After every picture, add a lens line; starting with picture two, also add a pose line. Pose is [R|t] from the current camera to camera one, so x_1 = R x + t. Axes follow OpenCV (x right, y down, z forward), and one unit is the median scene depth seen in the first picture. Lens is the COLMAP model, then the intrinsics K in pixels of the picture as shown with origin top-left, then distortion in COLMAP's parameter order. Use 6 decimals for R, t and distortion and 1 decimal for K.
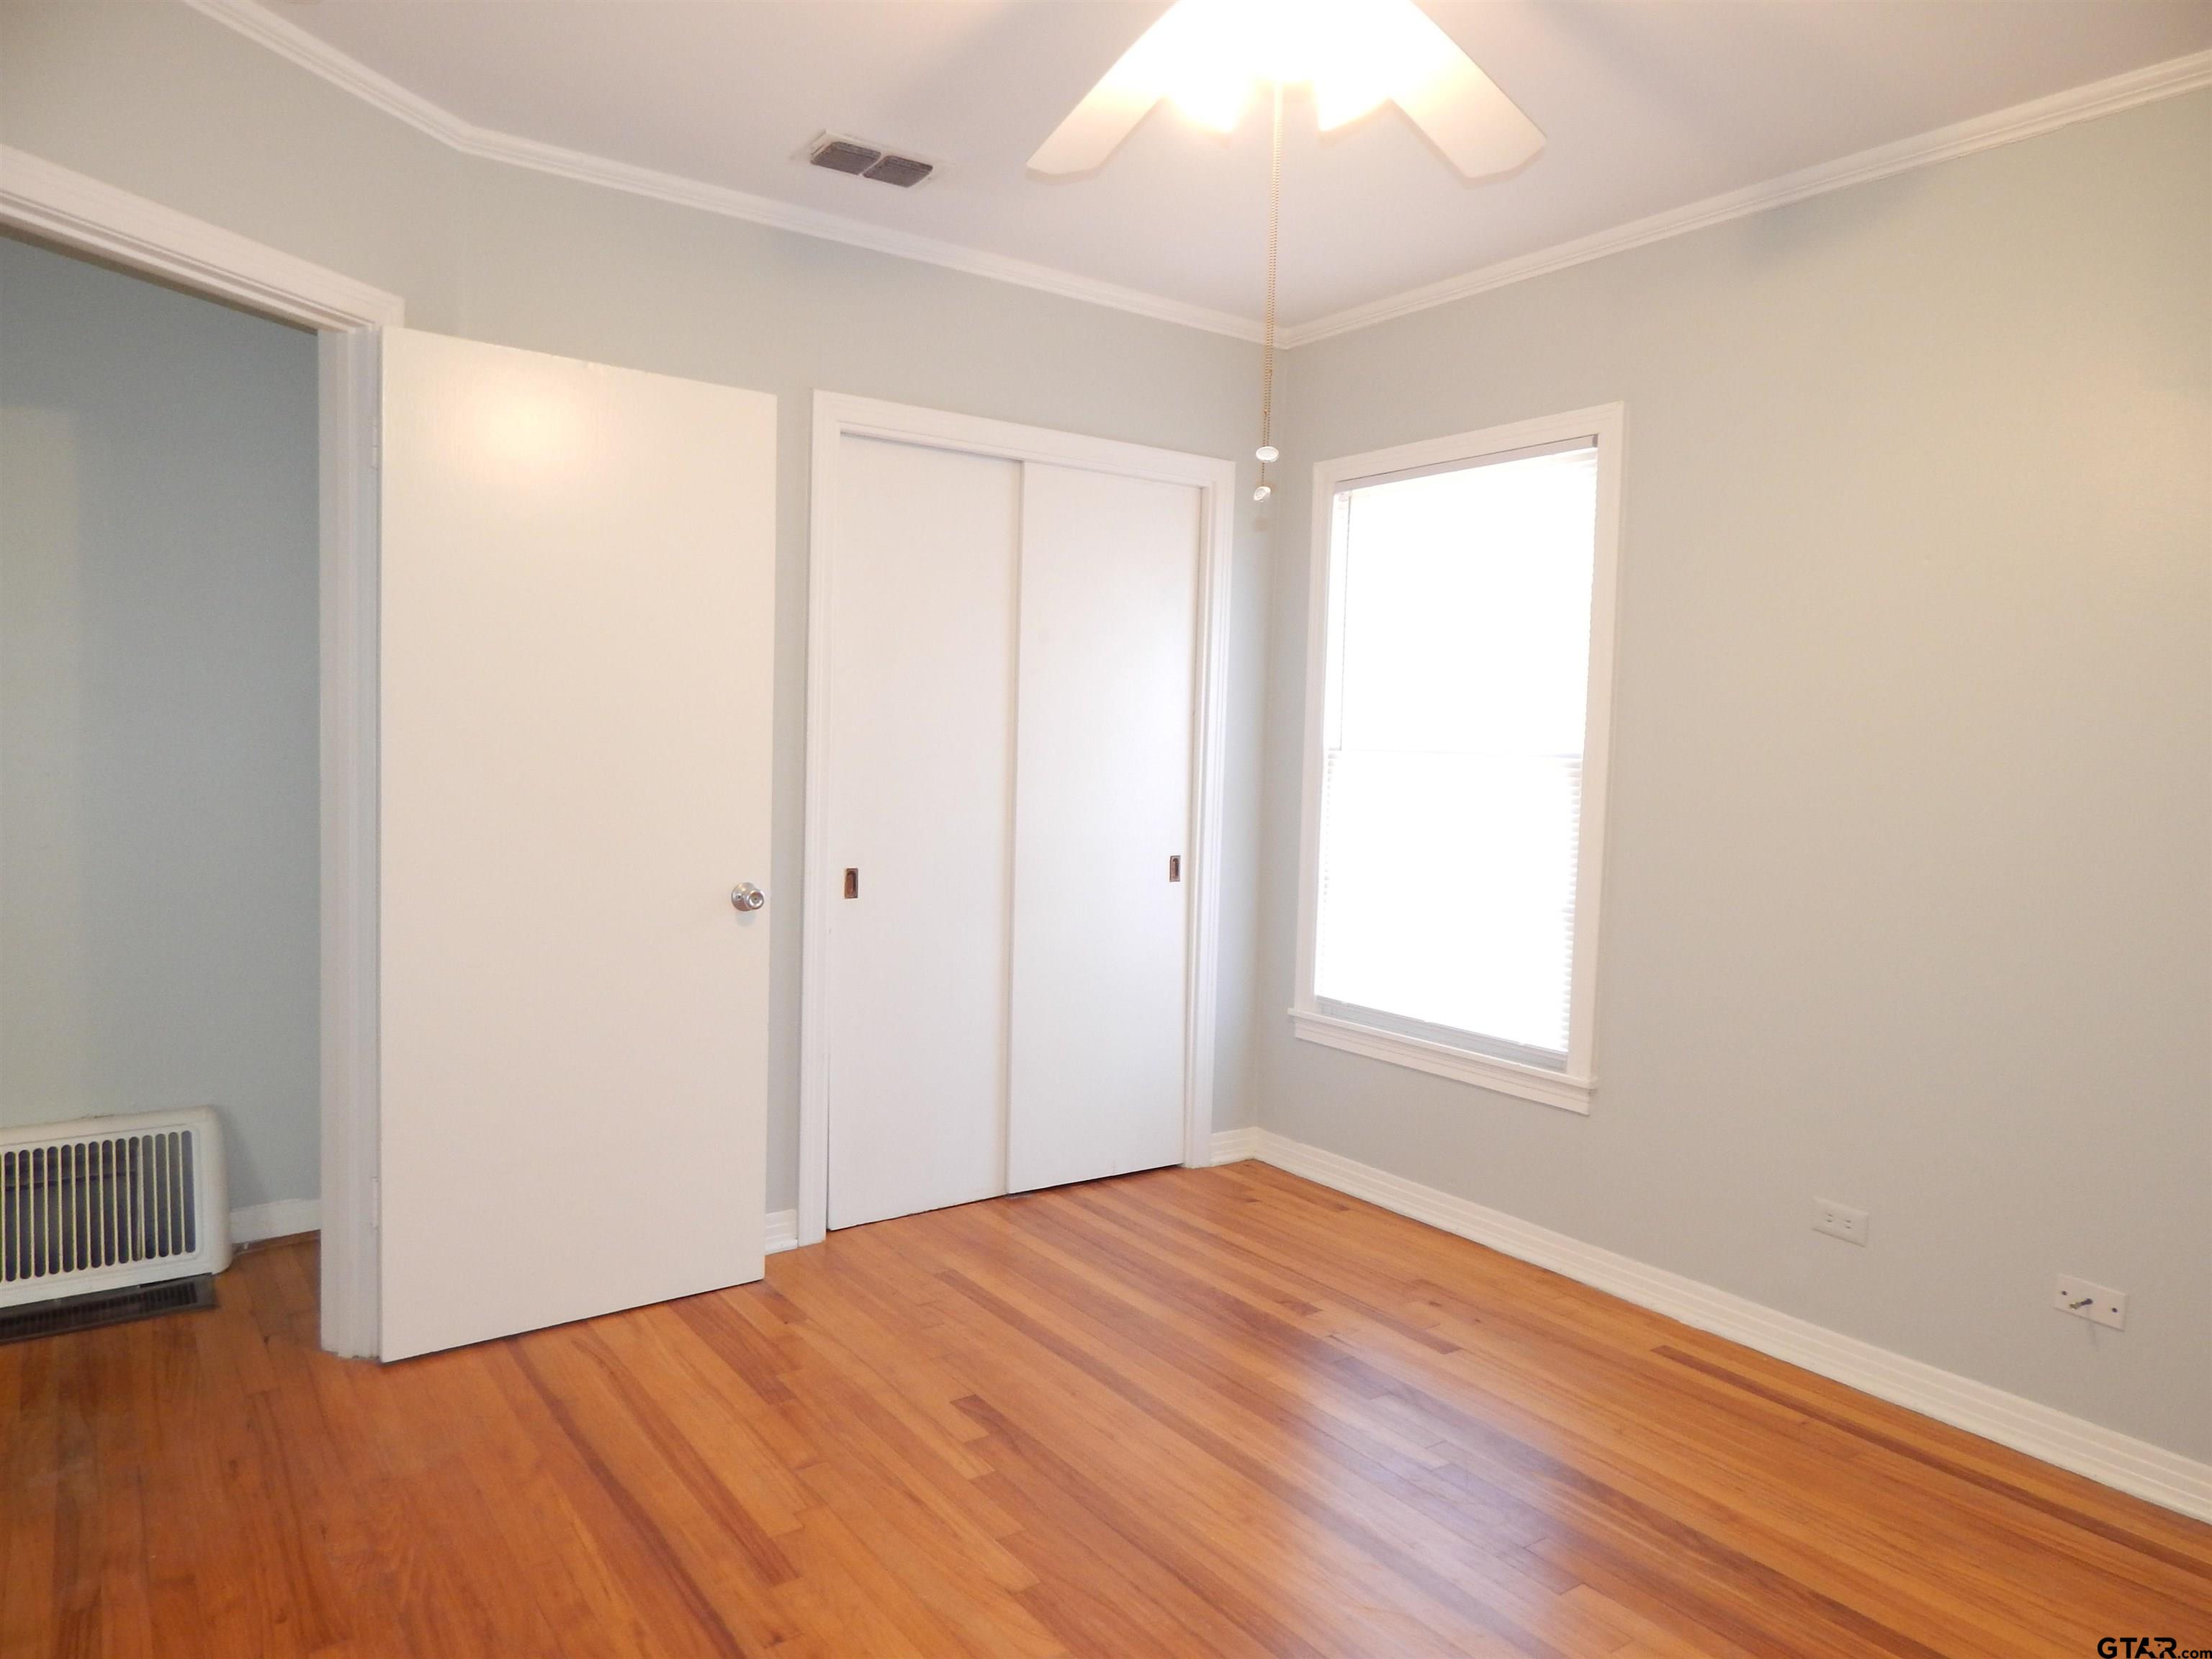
lens RADIAL K [[1484.3, 0, 1121.7], [0, 1484.3, 832.8], [0, 0, 1]] dist [0.025960, -0.019587]
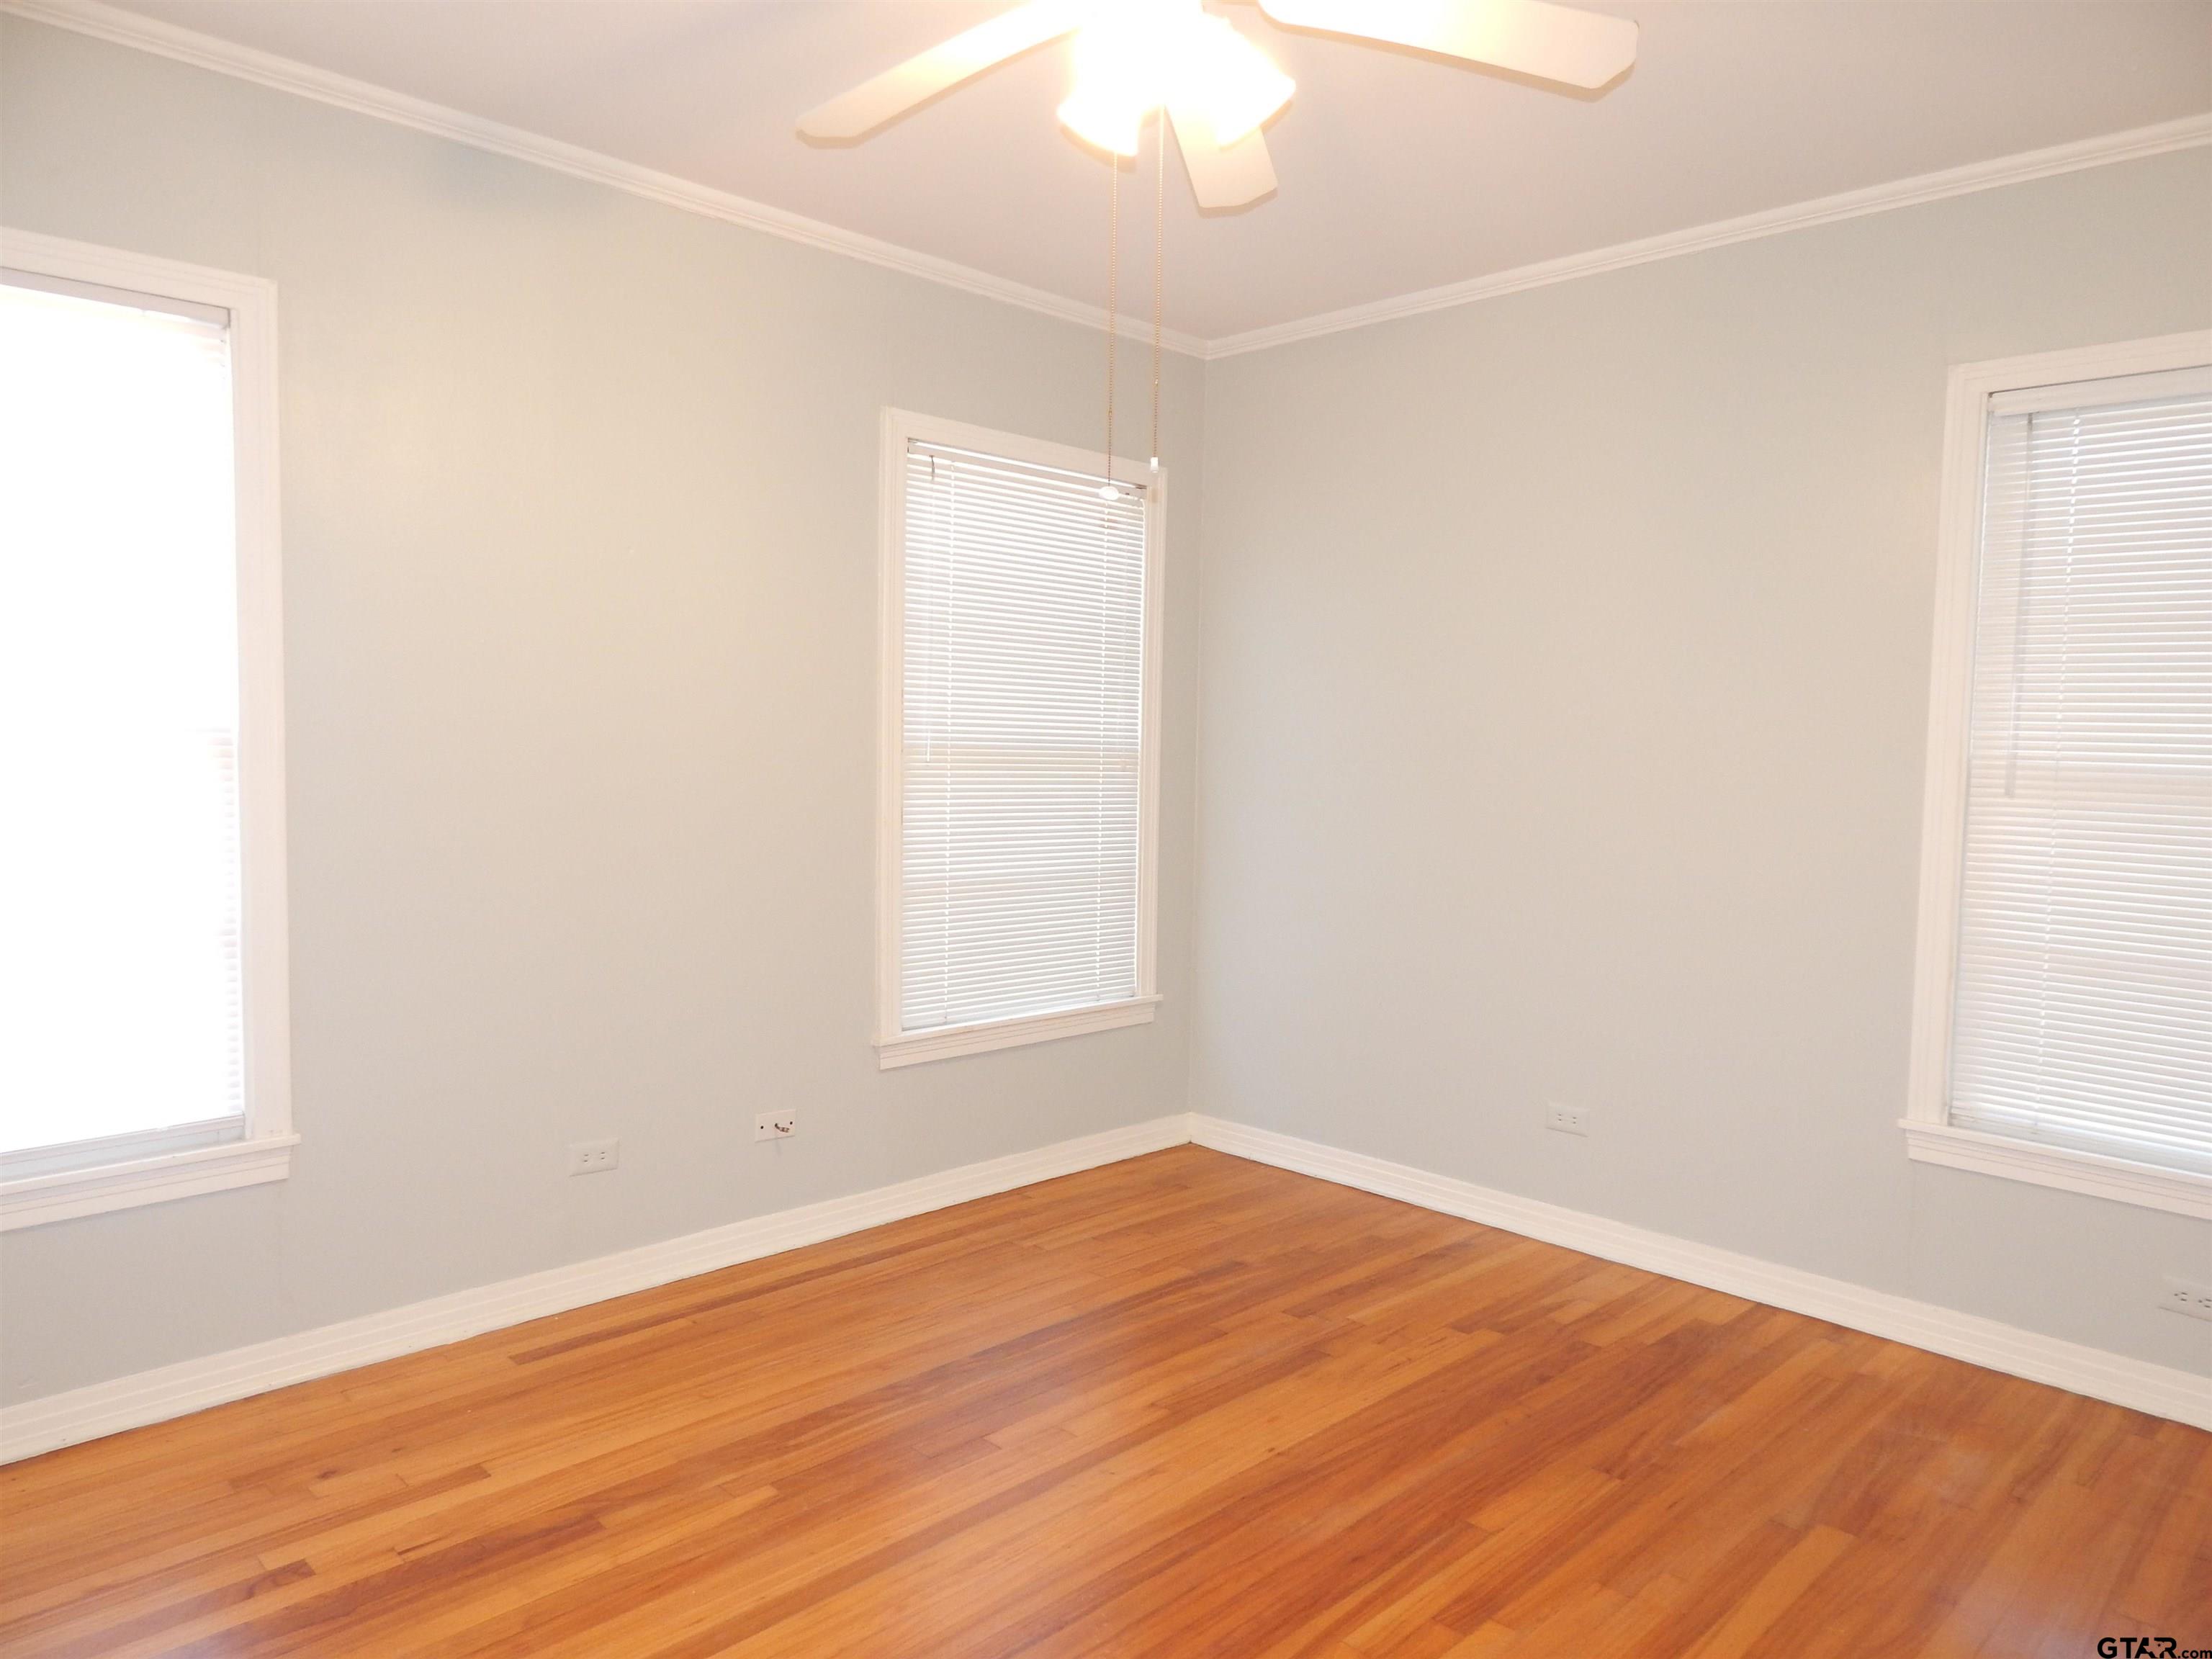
lens RADIAL K [[1484.3, 0, 1121.7], [0, 1484.3, 832.8], [0, 0, 1]] dist [0.025960, -0.019587]
pose [[-0.160959, -0.102621, 0.981612, -0.615267], [0.042570, 0.992932, 0.110785, -0.075348], [-0.986043, 0.059619, -0.155452, 0.782322]]
